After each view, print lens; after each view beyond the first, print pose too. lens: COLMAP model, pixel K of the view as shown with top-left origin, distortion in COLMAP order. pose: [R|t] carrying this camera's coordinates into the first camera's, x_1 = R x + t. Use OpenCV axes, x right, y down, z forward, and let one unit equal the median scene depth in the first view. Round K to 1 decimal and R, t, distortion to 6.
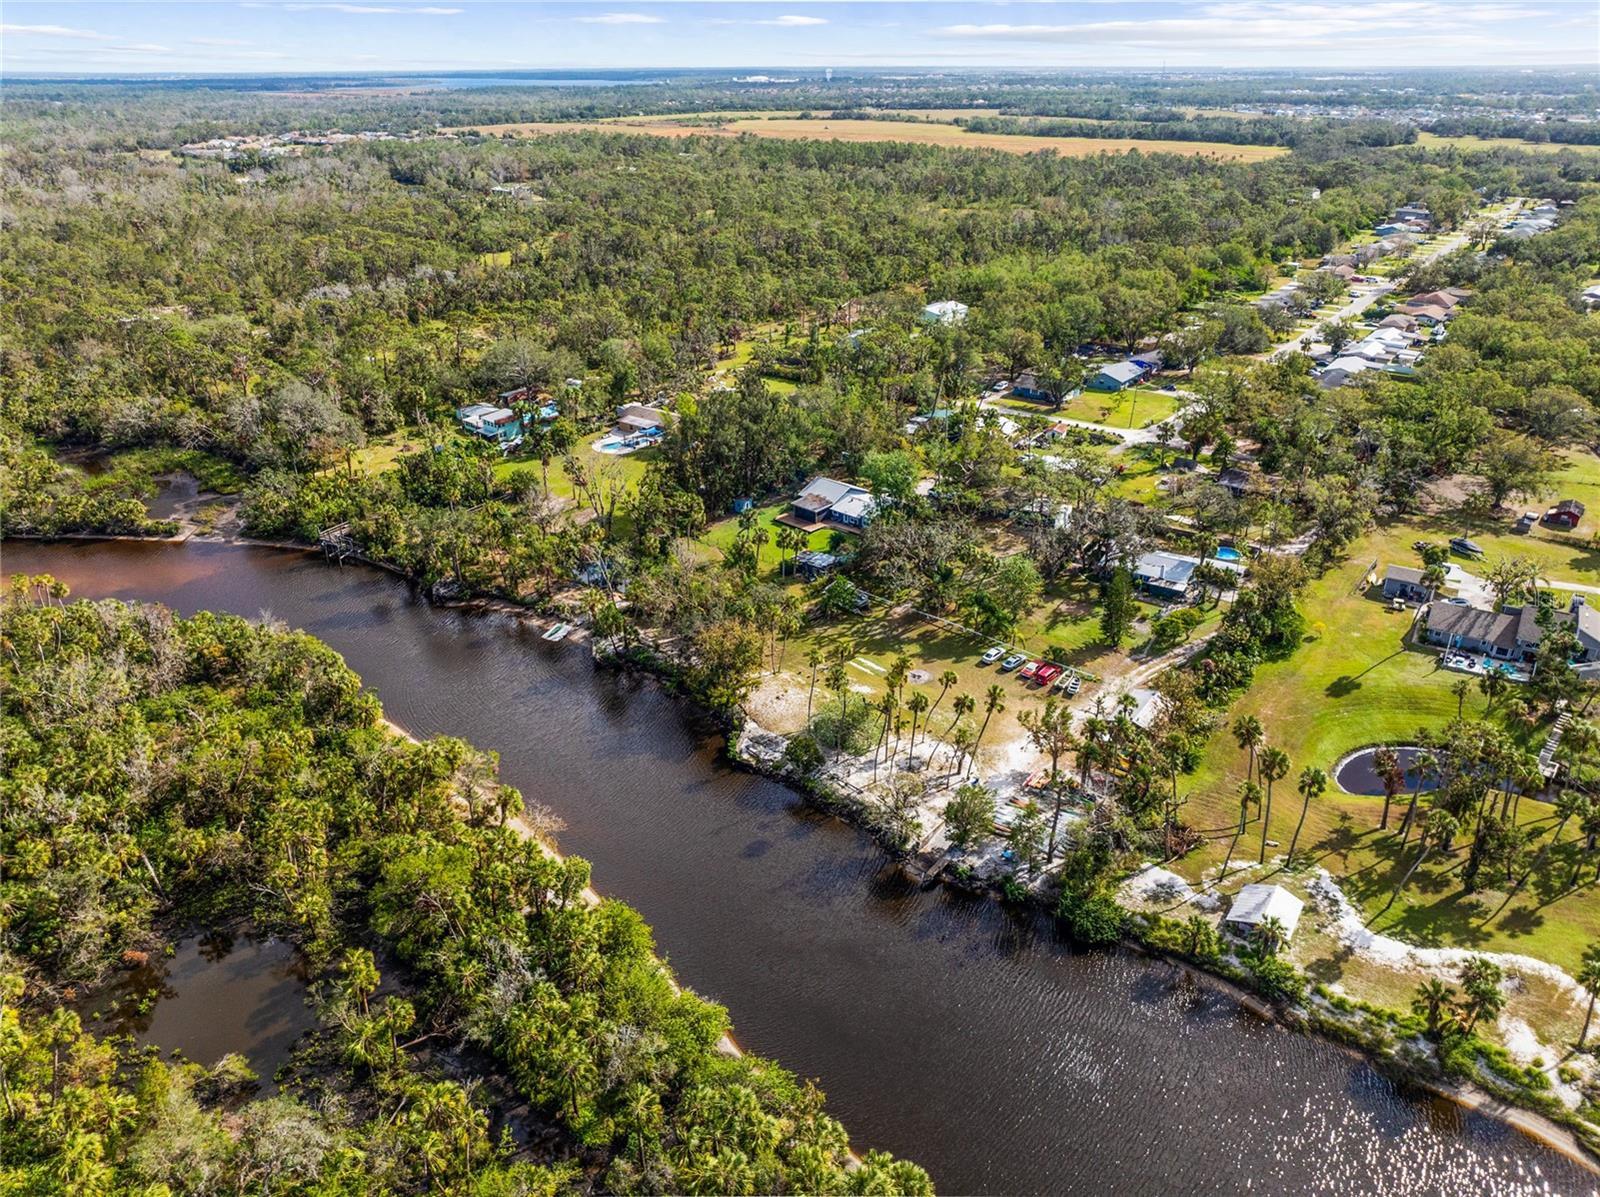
lens RADIAL K [[1095.6, 0, 800.0], [0, 1095.6, 598.5], [0, 0, 1]] dist [-0.023242, -0.002057]
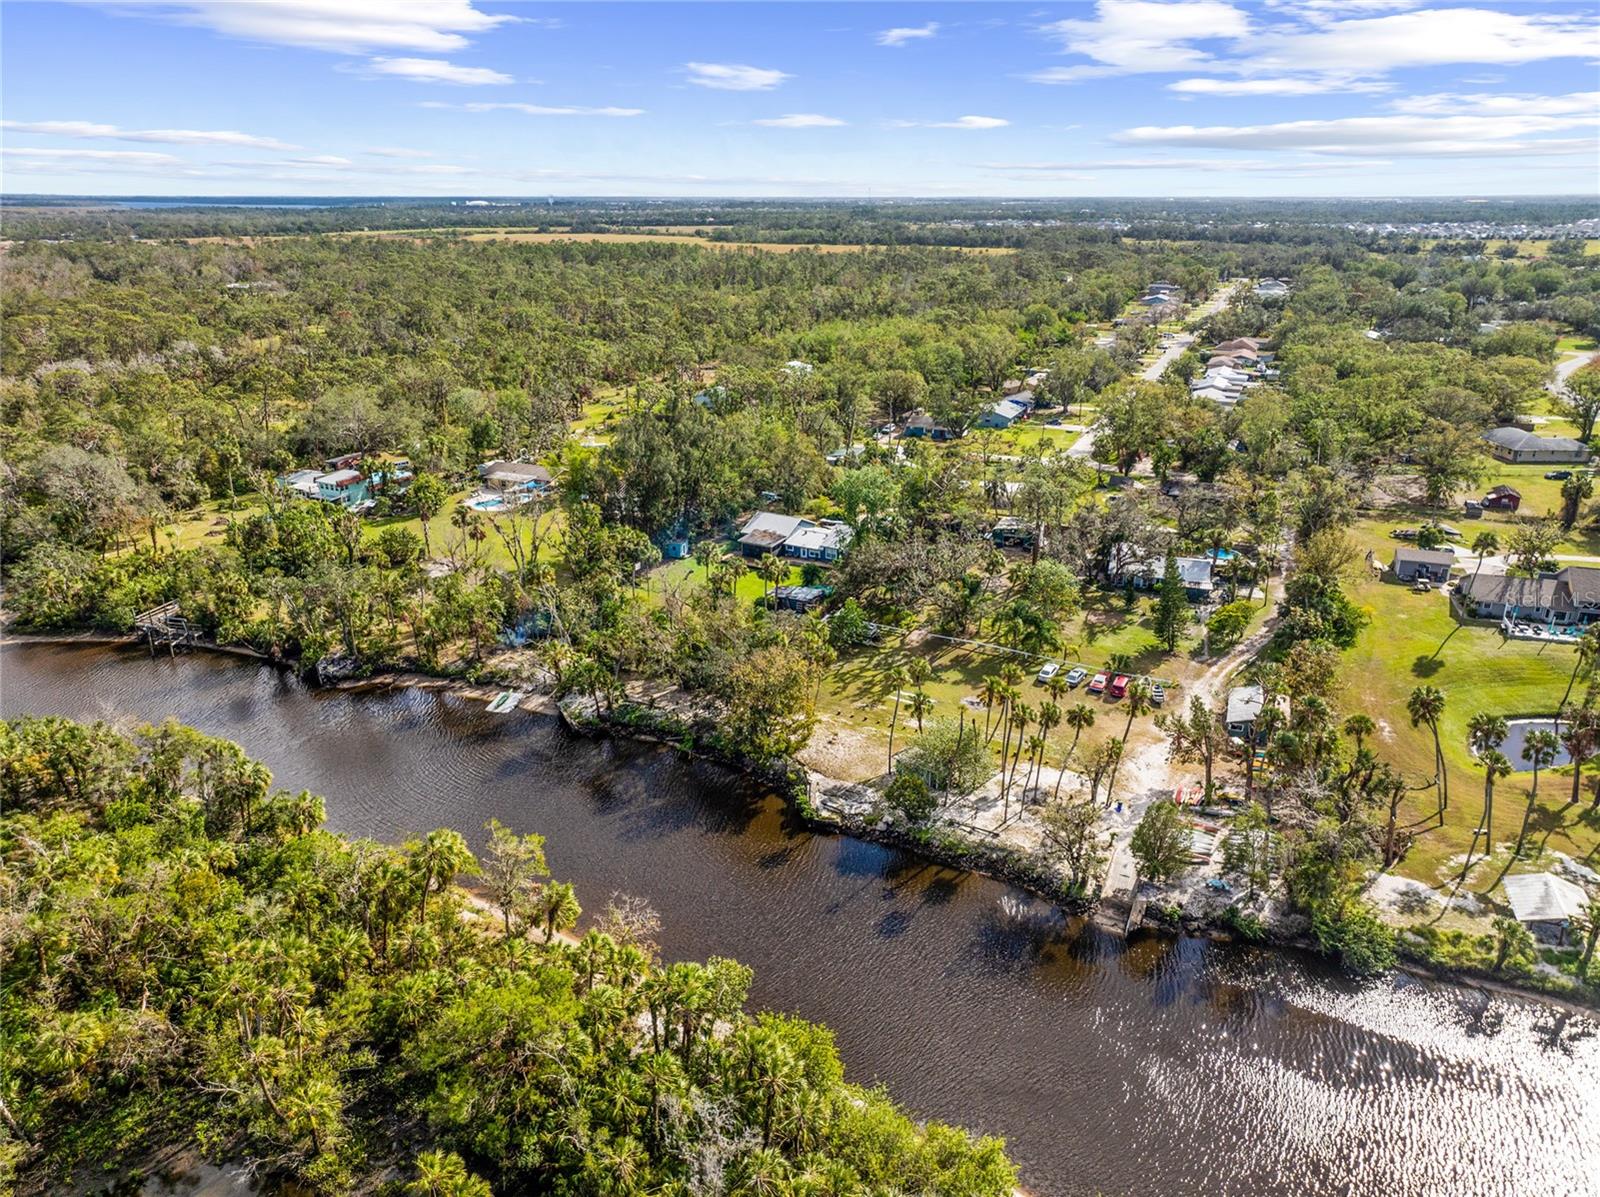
lens RADIAL K [[1099.6, 0, 800.0], [0, 1099.6, 598.5], [0, 0, 1]] dist [0.003045, -0.005504]
pose [[0.972278, -0.076152, 0.221082, -0.184944], [0.098331, 0.990975, -0.091097, 0.049795], [-0.212150, 0.110311, 0.970991, 0.182026]]
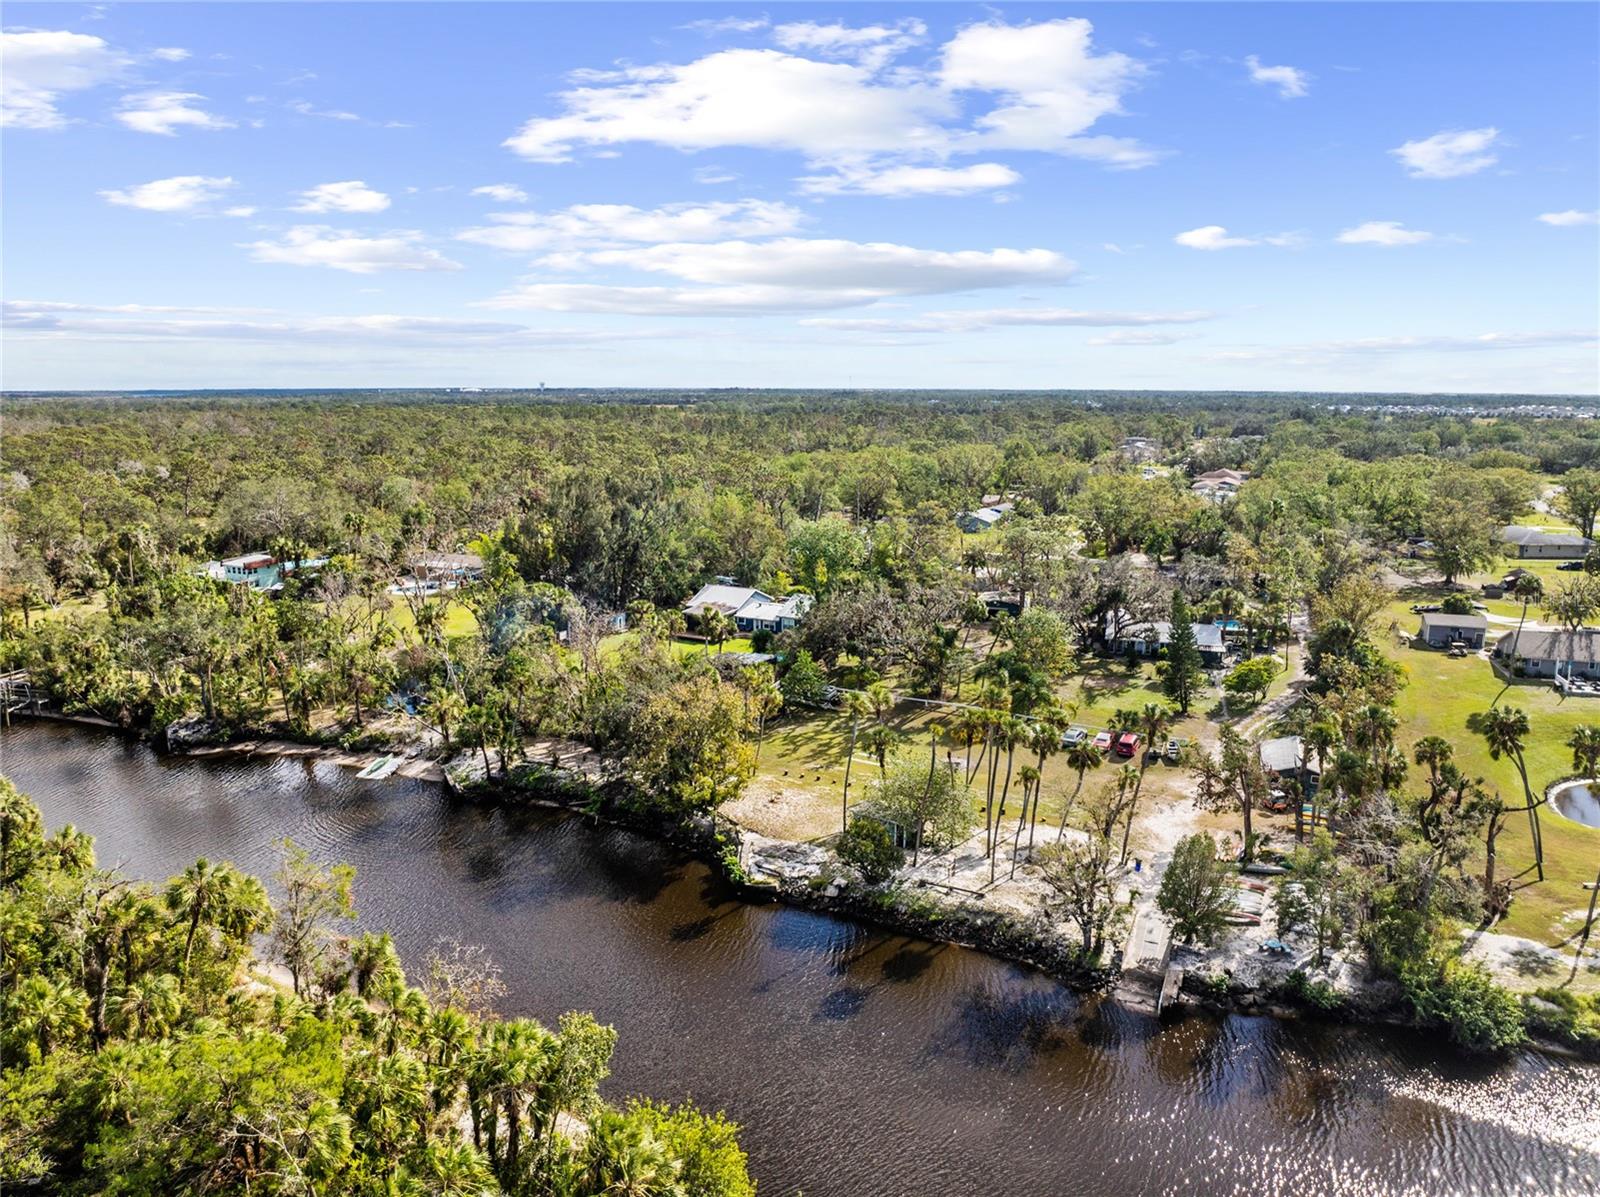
lens RADIAL K [[1115.4, 0, 800.0], [0, 1115.4, 598.5], [0, 0, 1]] dist [-0.047131, 0.003465]
pose [[0.968852, -0.039748, 0.244429, -0.138297], [0.102007, 0.963463, -0.247655, 0.121254], [-0.225655, 0.264874, 0.937508, 0.308810]]
